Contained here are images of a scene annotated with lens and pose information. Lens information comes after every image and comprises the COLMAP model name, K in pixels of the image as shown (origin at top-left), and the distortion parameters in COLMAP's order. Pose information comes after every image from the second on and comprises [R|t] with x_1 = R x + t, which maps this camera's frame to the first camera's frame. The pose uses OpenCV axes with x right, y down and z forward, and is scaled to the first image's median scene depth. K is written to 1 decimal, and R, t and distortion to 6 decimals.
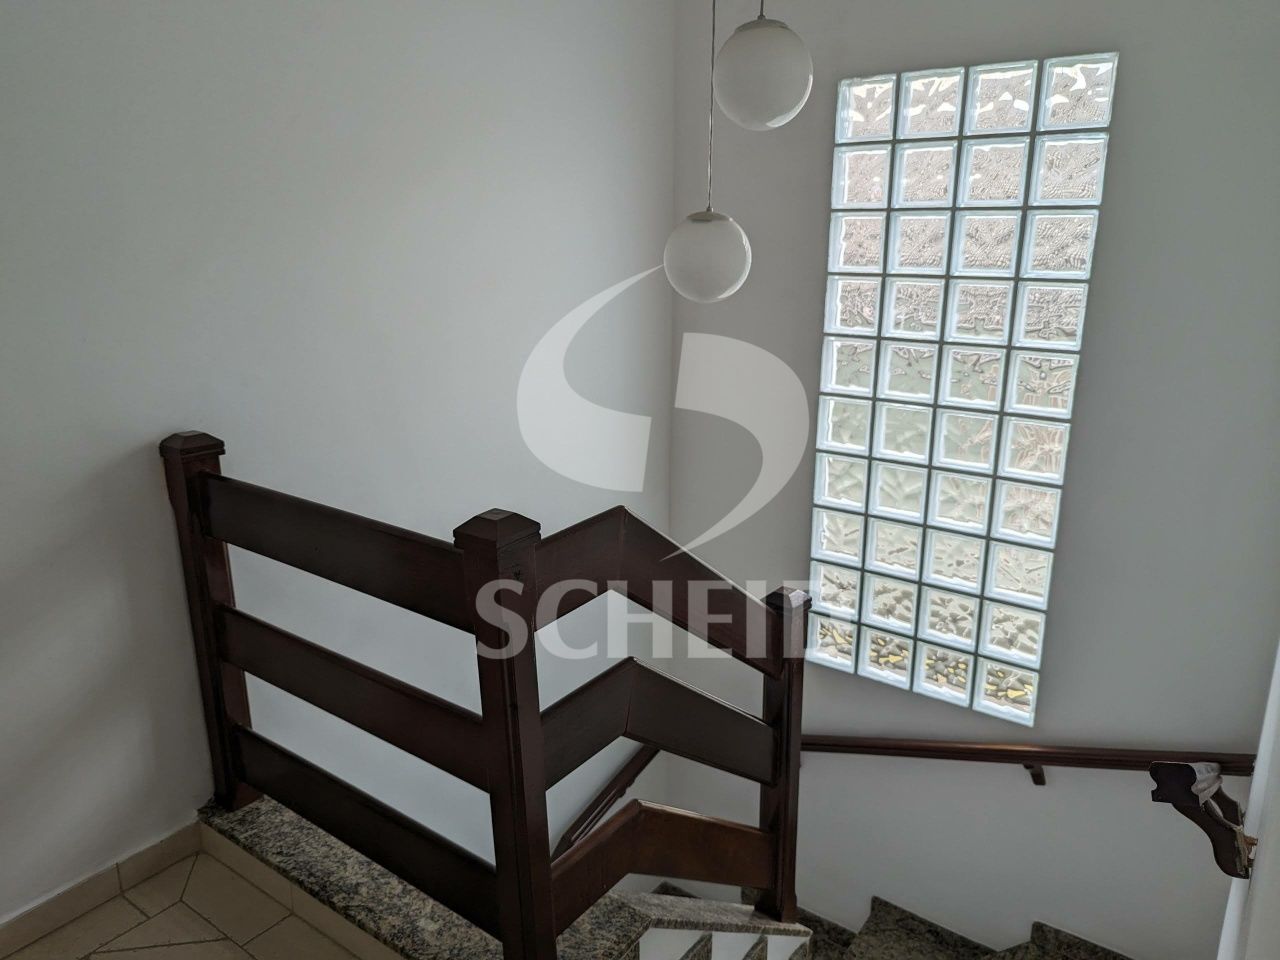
lens RADIAL K [[917.7, 0, 641.9], [0, 917.7, 477.8], [0, 0, 1]] dist [0.022850, 0.000456]
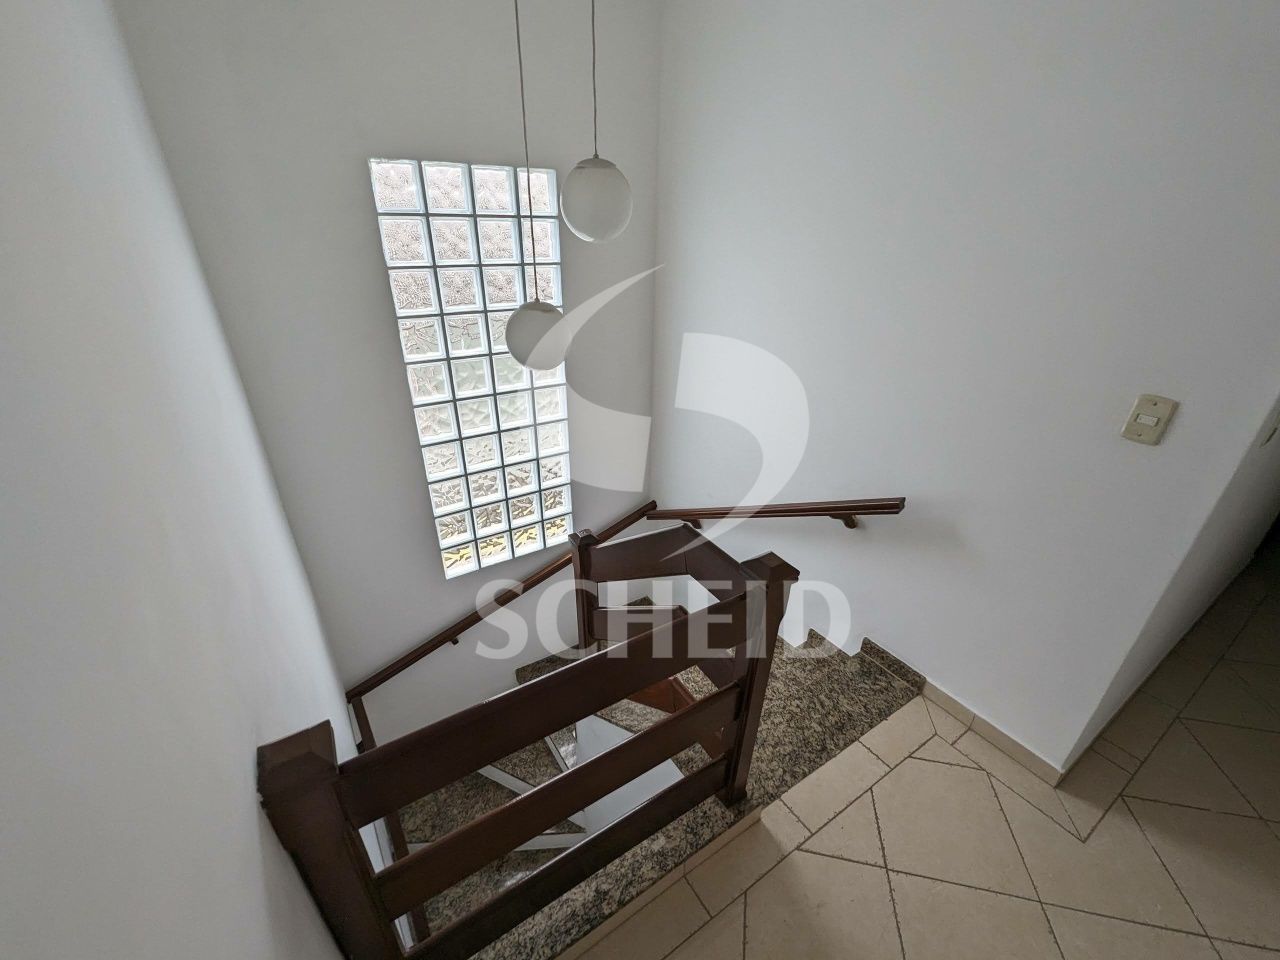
lens RADIAL K [[524.5, 0, 645.6], [0, 524.5, 497.7], [0, 0, 1]] dist [0.001747, -0.000156]
pose [[0.348359, -0.432706, 0.831512, -0.484590], [0.228049, 0.899547, 0.372570, -0.223676], [-0.909197, 0.059838, 0.412043, 0.453664]]
